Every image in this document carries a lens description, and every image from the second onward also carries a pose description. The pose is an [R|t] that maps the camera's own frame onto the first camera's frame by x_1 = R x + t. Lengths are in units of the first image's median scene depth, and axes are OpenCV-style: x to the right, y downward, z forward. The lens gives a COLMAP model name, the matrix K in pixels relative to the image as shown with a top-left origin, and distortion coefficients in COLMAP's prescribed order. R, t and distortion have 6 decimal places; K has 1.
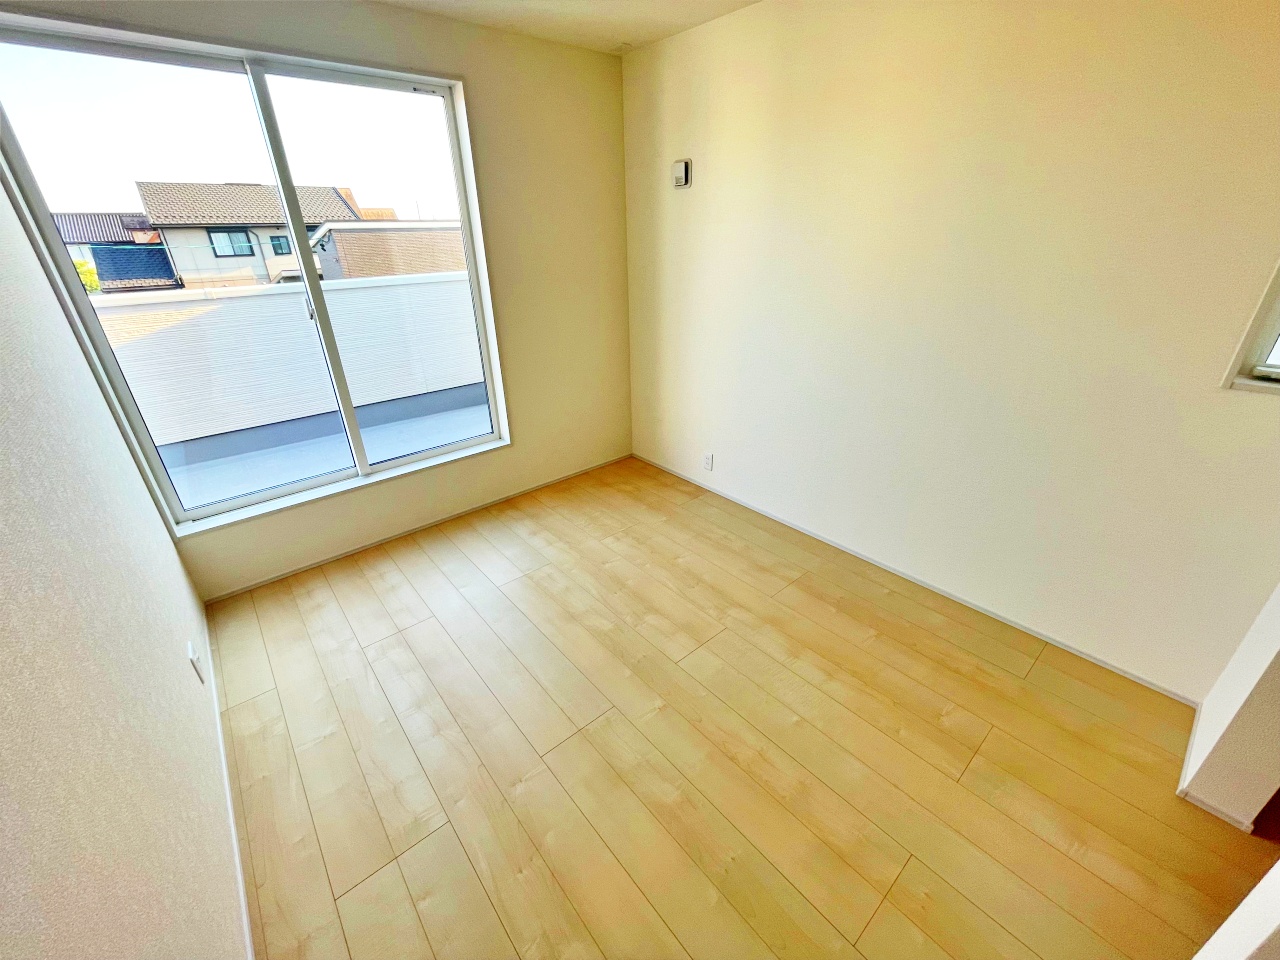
lens RADIAL K [[519.8, 0, 637.9], [0, 519.8, 481.6], [0, 0, 1]] dist [-0.003303, -0.001048]
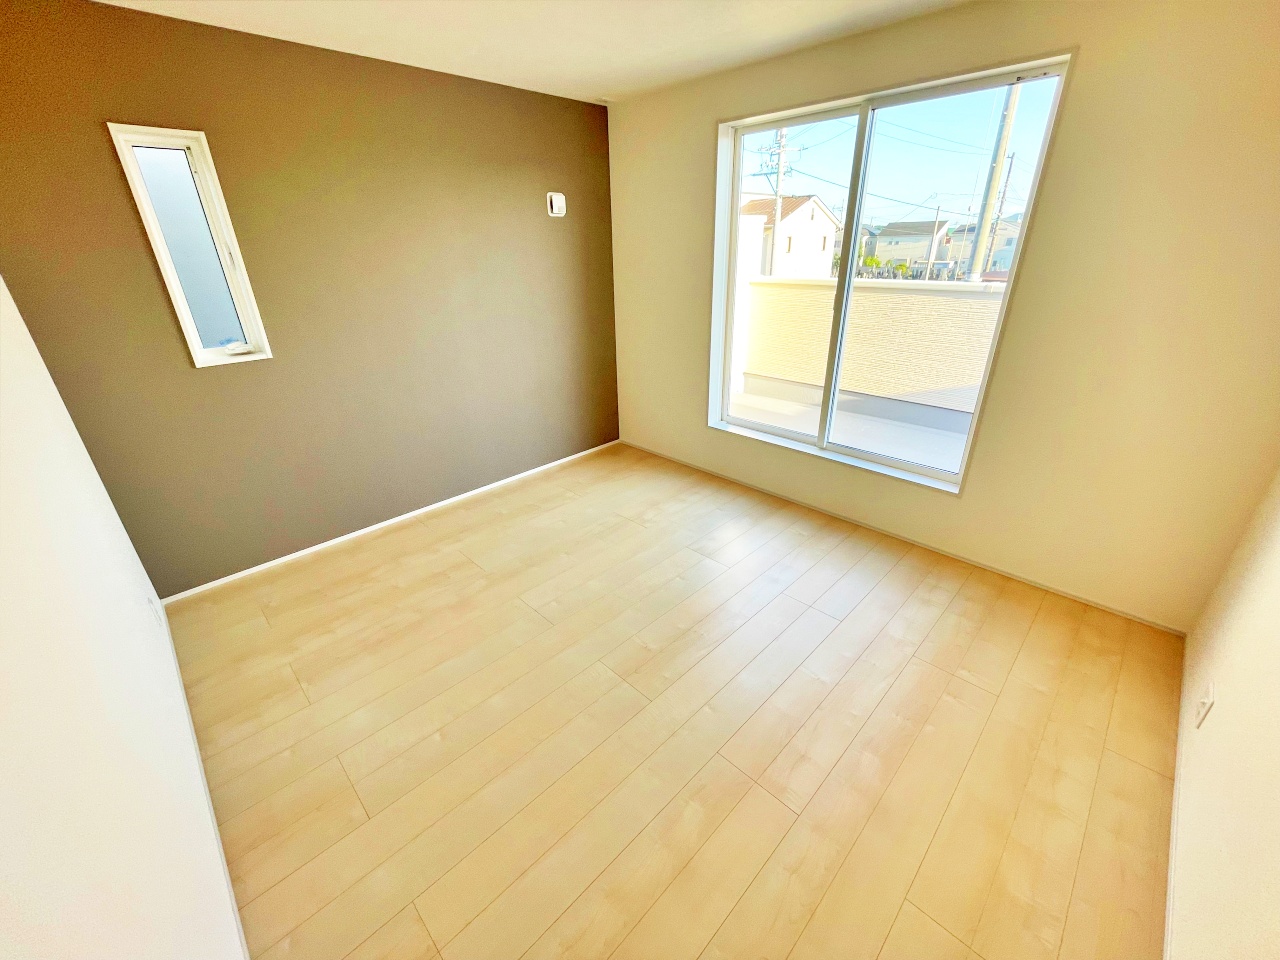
lens RADIAL K [[519.8, 0, 638.4], [0, 519.8, 476.9], [0, 0, 1]] dist [-0.003303, -0.001048]
pose [[0.082711, 0.421795, -0.902911, 0.457335], [-0.422442, 0.835428, 0.351573, -0.175003], [0.902608, 0.352348, 0.247283, 0.339657]]
